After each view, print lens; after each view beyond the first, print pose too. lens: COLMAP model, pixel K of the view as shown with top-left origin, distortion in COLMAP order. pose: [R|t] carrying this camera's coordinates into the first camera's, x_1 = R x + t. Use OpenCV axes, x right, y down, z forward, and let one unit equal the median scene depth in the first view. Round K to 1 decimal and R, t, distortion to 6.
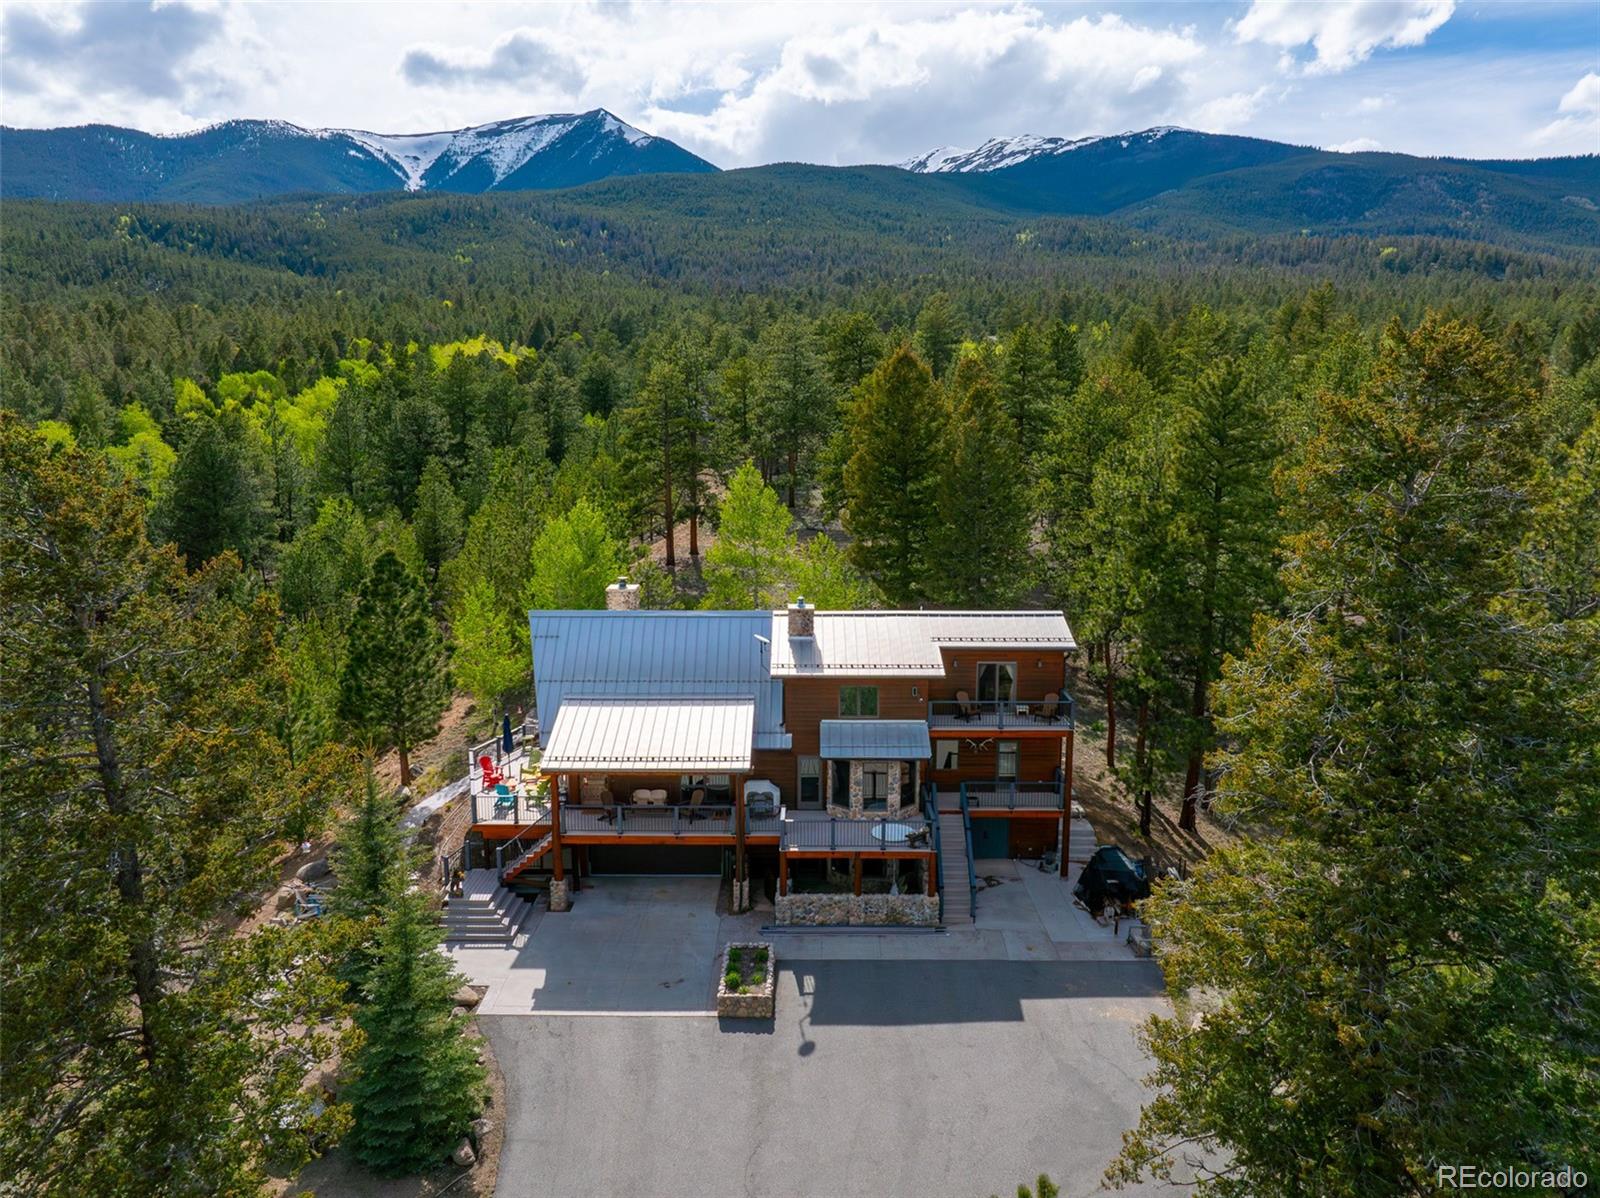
lens RADIAL K [[1130.9, 0, 800.0], [0, 1130.9, 599.0], [0, 0, 1]] dist [-0.045252, 0.001815]
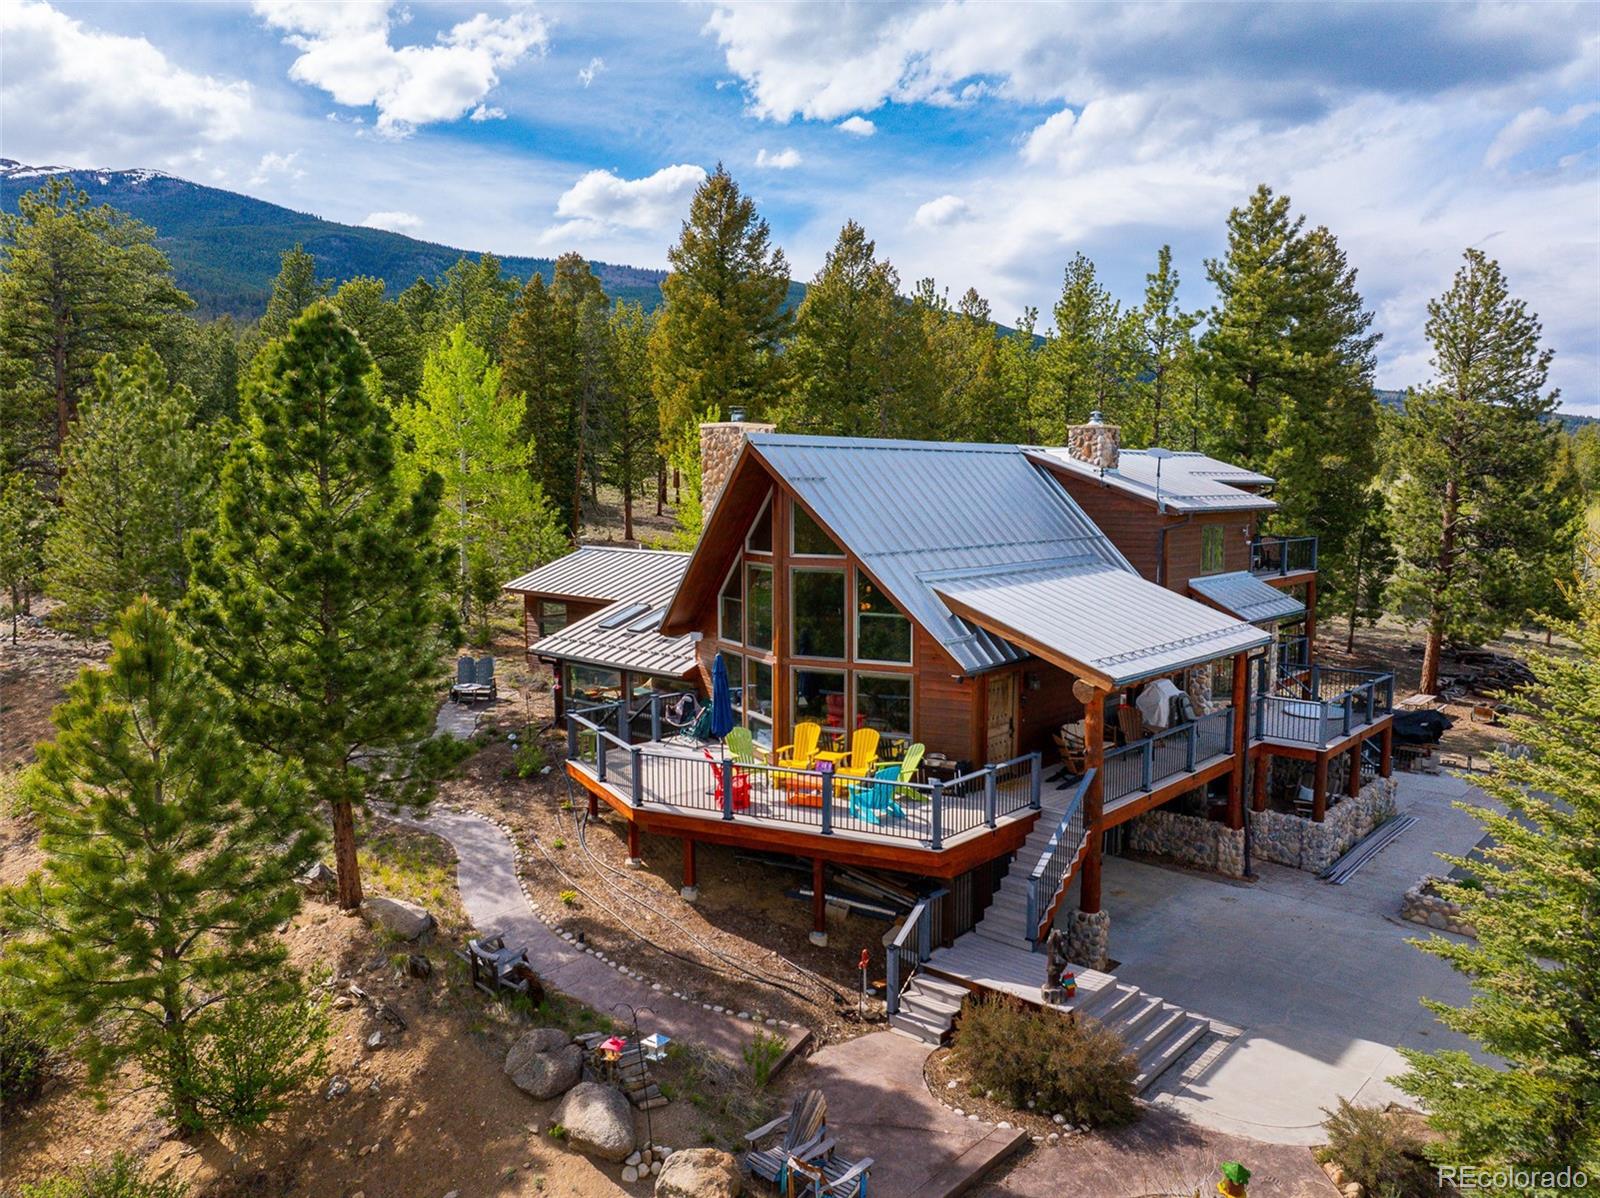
lens RADIAL K [[1130.9, 0, 800.0], [0, 1130.9, 599.0], [0, 0, 1]] dist [-0.045252, 0.001815]
pose [[0.656097, -0.071530, 0.751279, -0.651615], [0.122498, 0.992390, -0.012491, 0.098540], [-0.744669, 0.100226, 0.659866, 0.728182]]
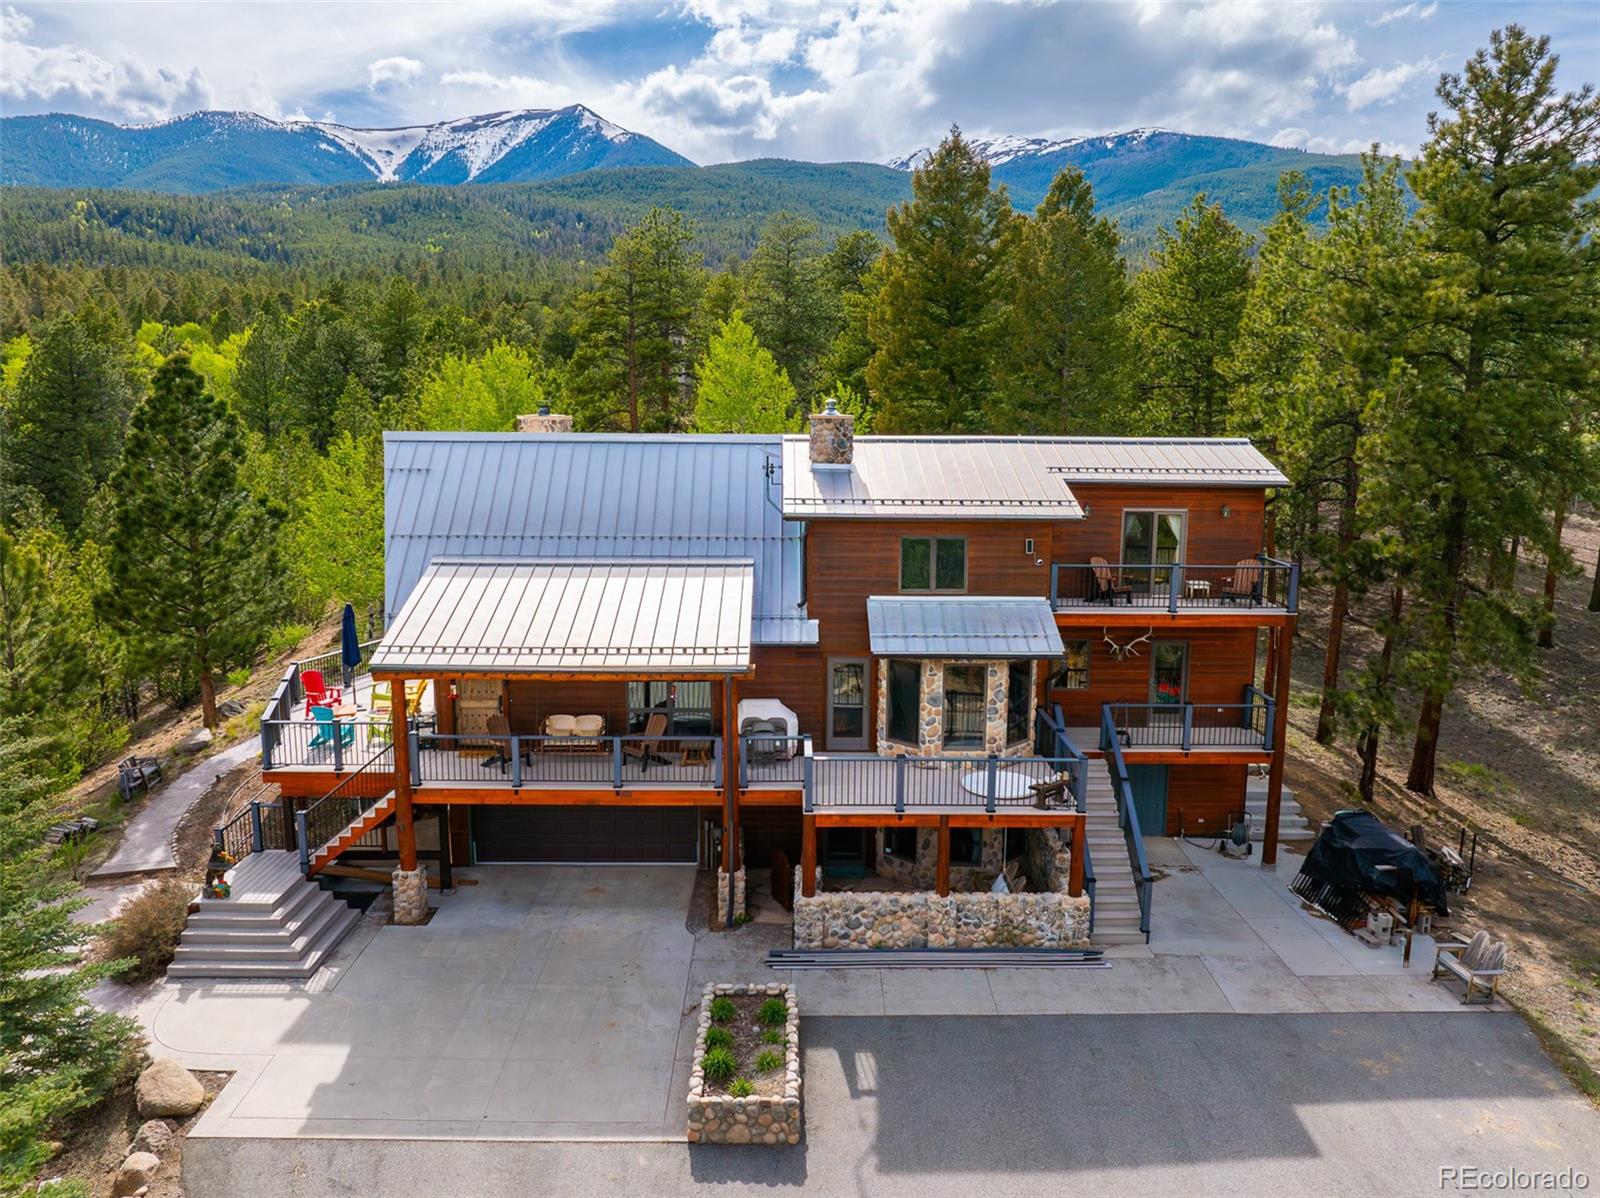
lens RADIAL K [[1130.9, 0, 800.0], [0, 1130.9, 599.0], [0, 0, 1]] dist [-0.045252, 0.001815]
pose [[0.999799, 0.003679, 0.019707, -0.028510], [-0.003484, 0.999945, -0.009906, 0.115280], [-0.019742, 0.009835, 0.999757, 0.417443]]
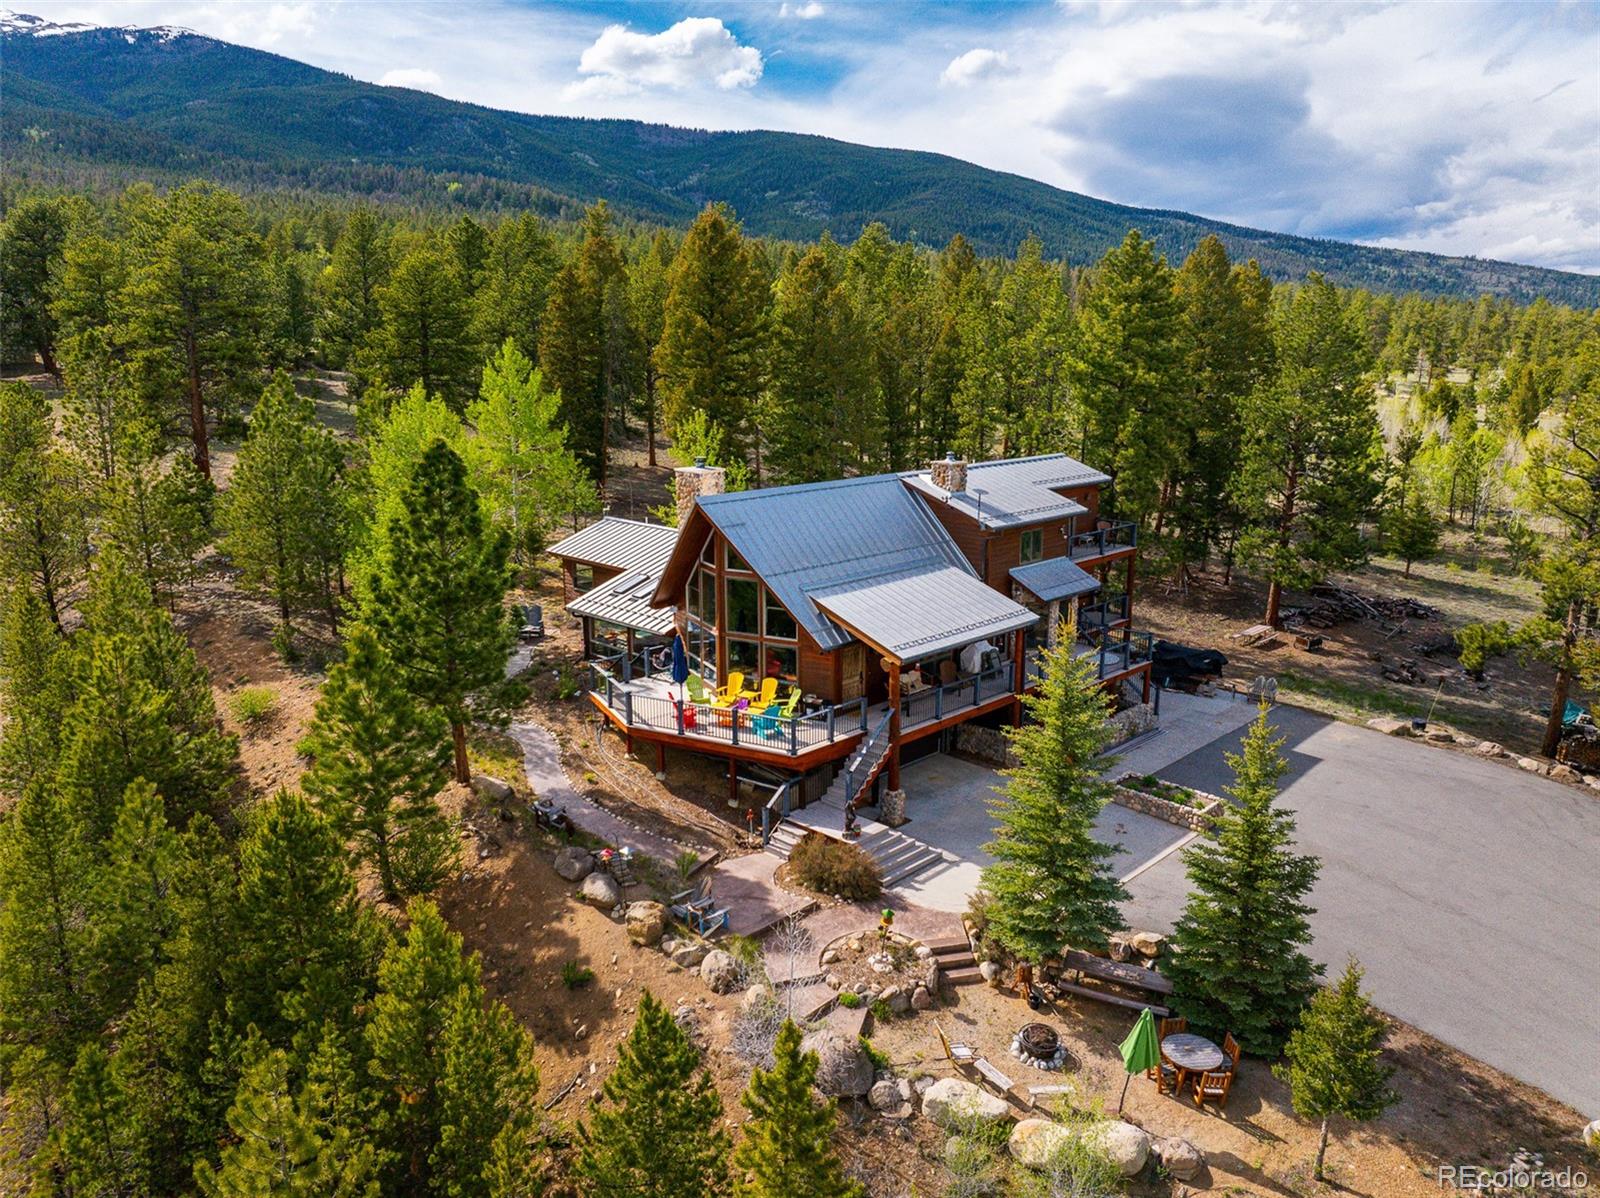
lens RADIAL K [[1139.6, 0, 807.3], [0, 1139.6, 602.1], [0, 0, 1]] dist [-0.042245, 0.004257]
pose [[0.680500, -0.155238, 0.716115, -0.838188], [0.116443, 0.987792, 0.103479, 0.009679], [-0.723437, 0.012970, 0.690269, 0.430465]]
